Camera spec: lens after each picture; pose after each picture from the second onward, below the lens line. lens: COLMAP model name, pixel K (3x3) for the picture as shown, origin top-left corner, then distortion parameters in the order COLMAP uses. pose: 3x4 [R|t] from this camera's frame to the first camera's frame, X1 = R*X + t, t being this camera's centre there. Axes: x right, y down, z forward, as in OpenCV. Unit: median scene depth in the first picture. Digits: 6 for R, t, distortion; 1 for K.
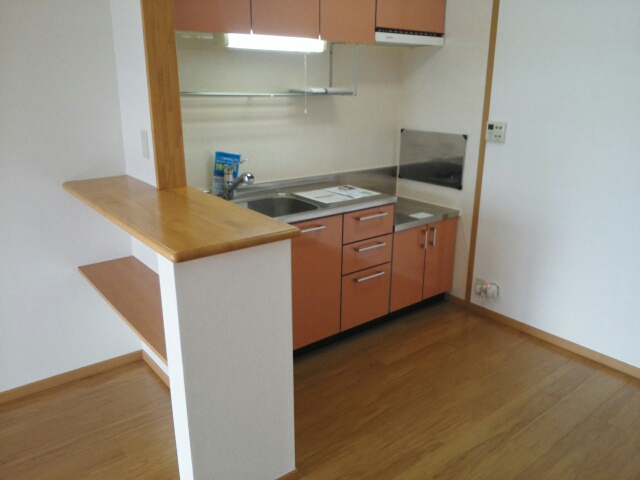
lens RADIAL K [[503.5, 0, 320.0], [0, 503.5, 240.0], [0, 0, 1]] dist [-0.000815, 0.001034]
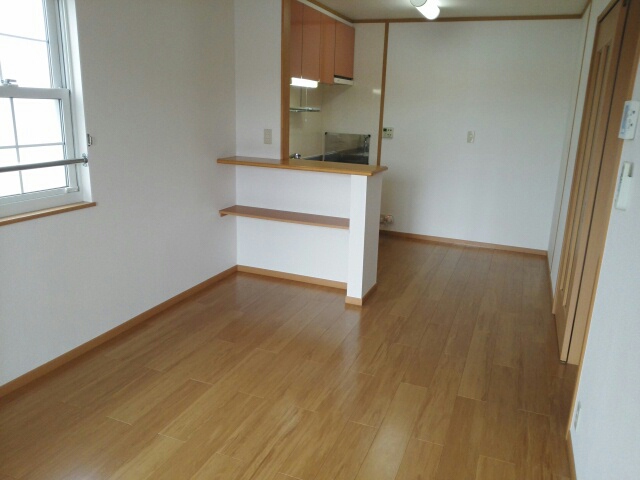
lens RADIAL K [[503.5, 0, 320.0], [0, 503.5, 240.0], [0, 0, 1]] dist [-0.000815, 0.001034]
pose [[0.871935, -0.103931, 0.478464, -0.780887], [0.118804, 0.992917, -0.000823, 0.148584], [-0.474989, 0.057561, 0.878107, -0.485617]]
